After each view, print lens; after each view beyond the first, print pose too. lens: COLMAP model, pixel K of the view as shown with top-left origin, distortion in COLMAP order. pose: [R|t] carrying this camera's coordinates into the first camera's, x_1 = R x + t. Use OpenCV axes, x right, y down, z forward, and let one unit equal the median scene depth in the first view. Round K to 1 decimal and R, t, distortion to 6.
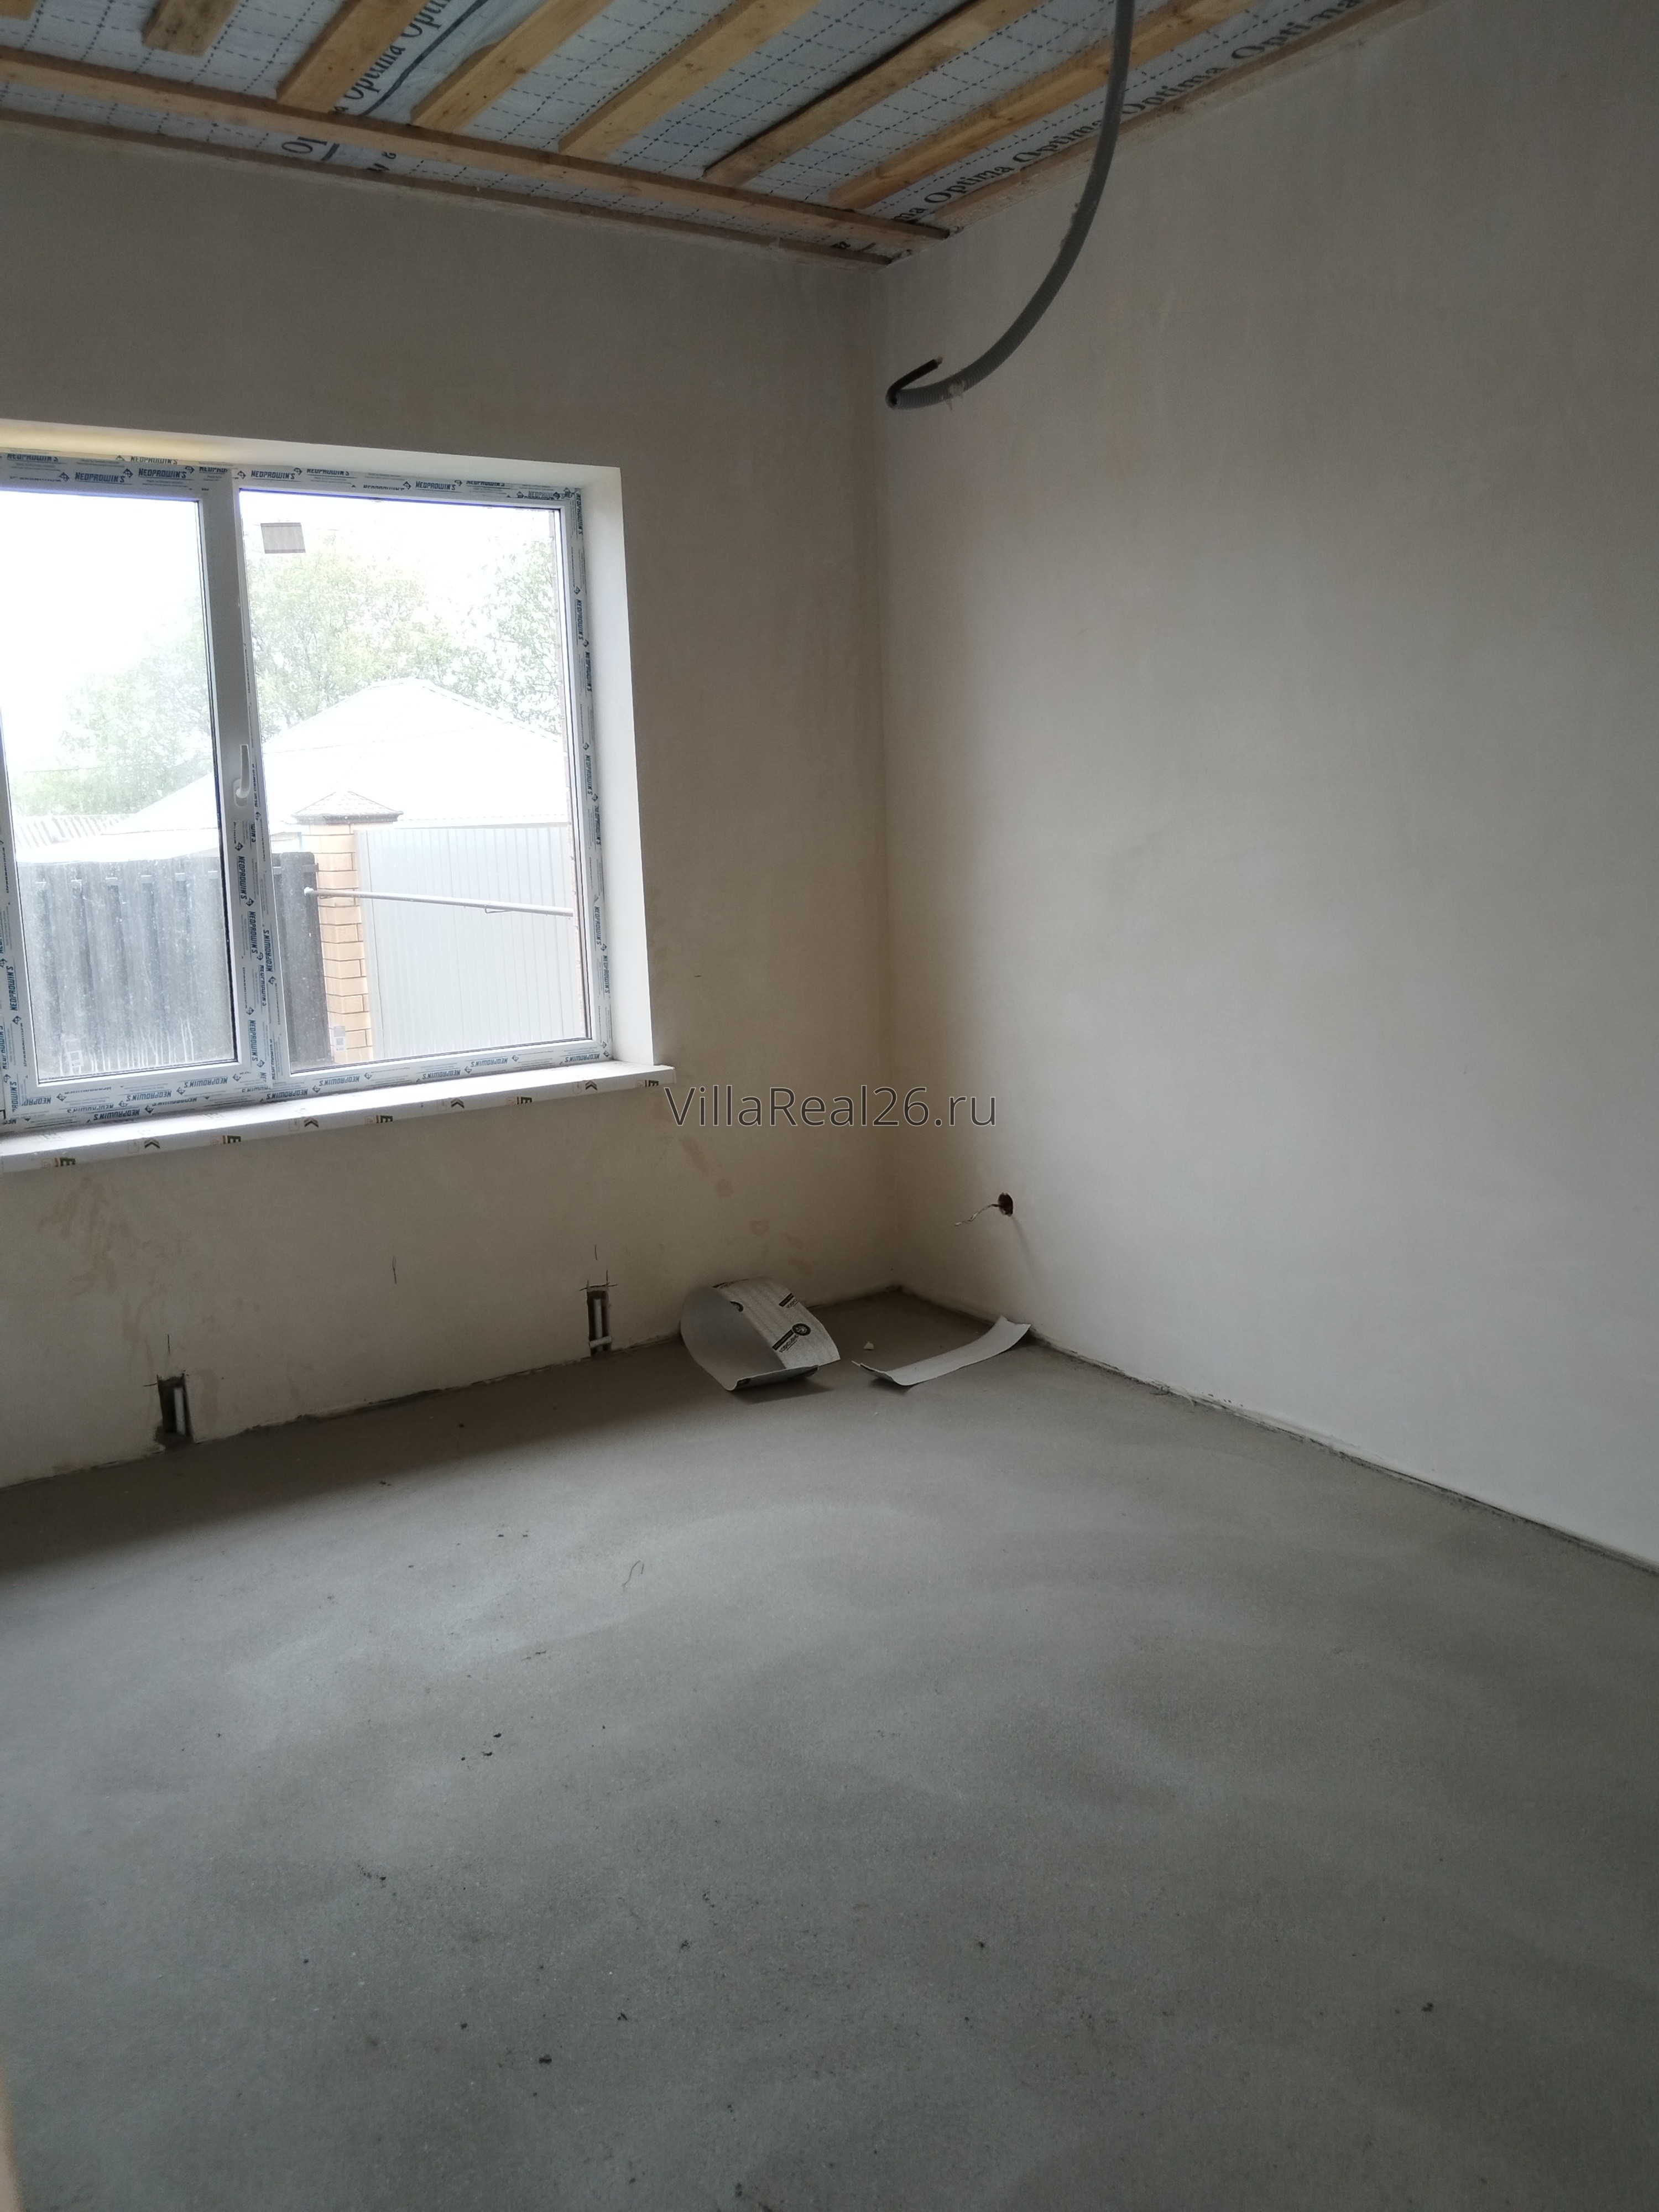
lens RADIAL K [[1722.0, 0, 829.5], [0, 1722.0, 1106.0], [0, 0, 1]] dist [0.009256, 0.011115]
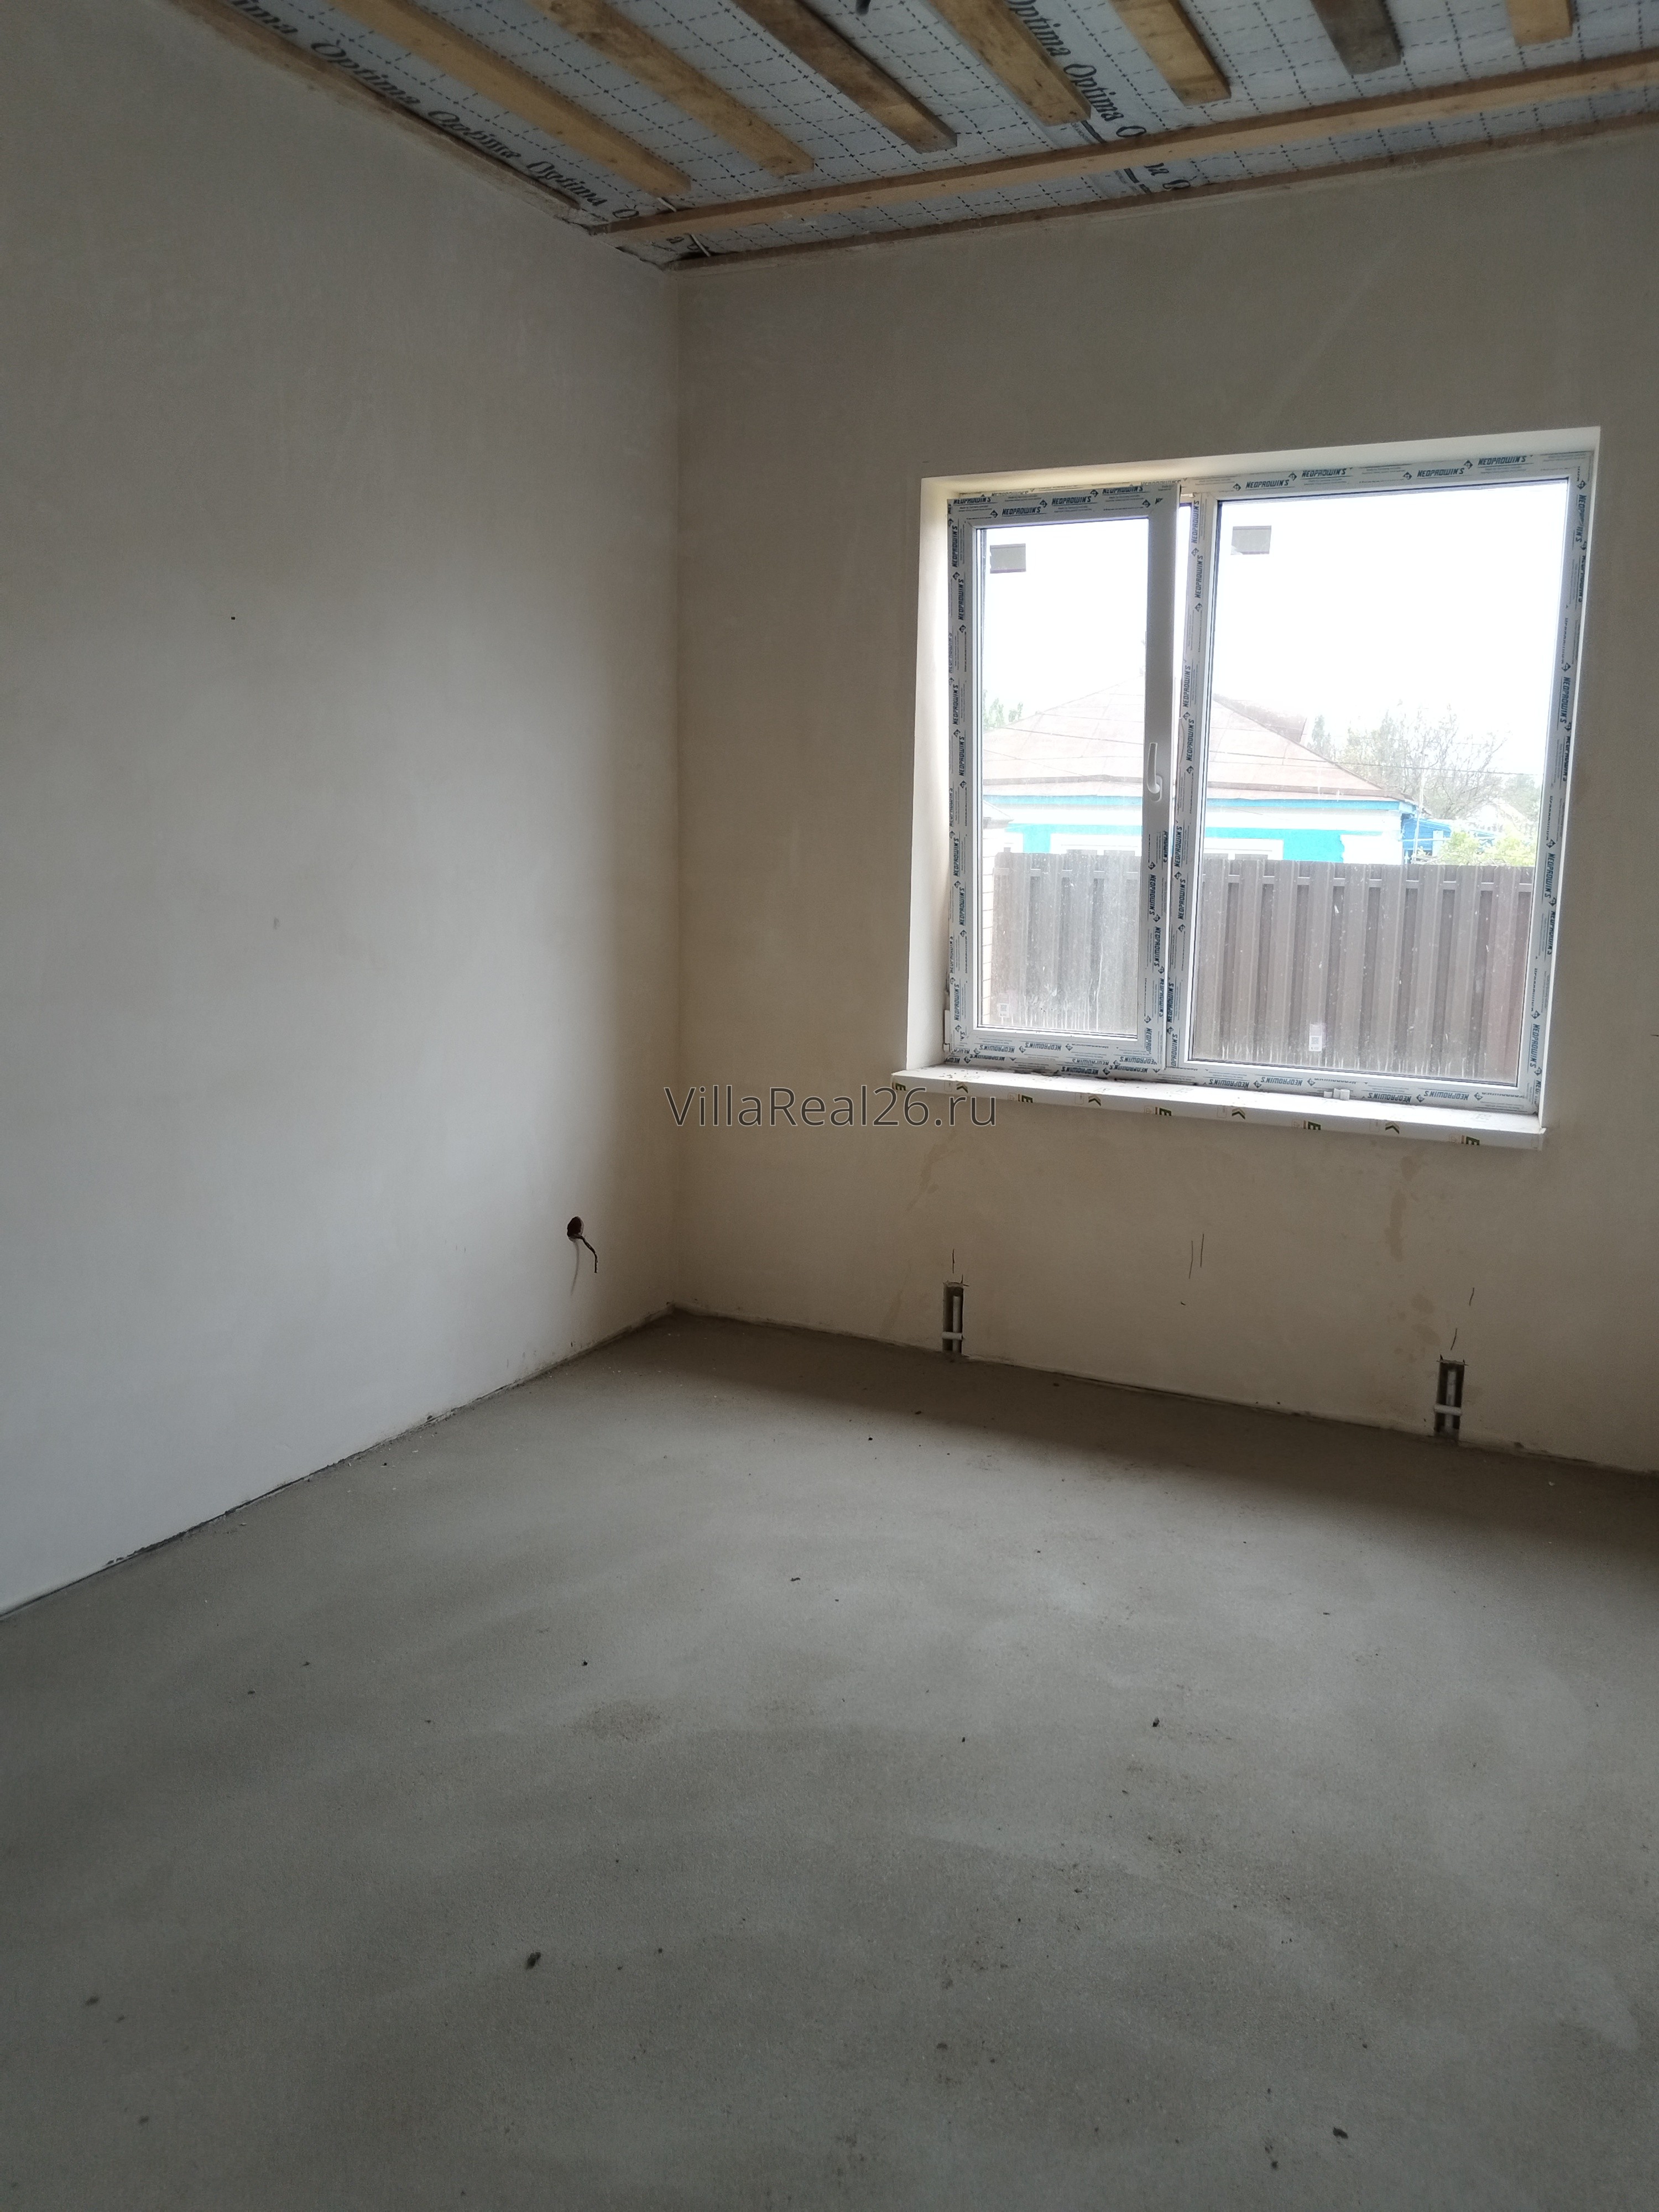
lens RADIAL K [[1732.8, 0, 829.5], [0, 1732.8, 1106.0], [0, 0, 1]] dist [-0.006577, -0.000916]
pose [[0.495643, 0.194641, -0.846436, 0.493703], [-0.189931, 0.975267, 0.113049, -0.071568], [0.847505, 0.104733, 0.520352, 0.287718]]
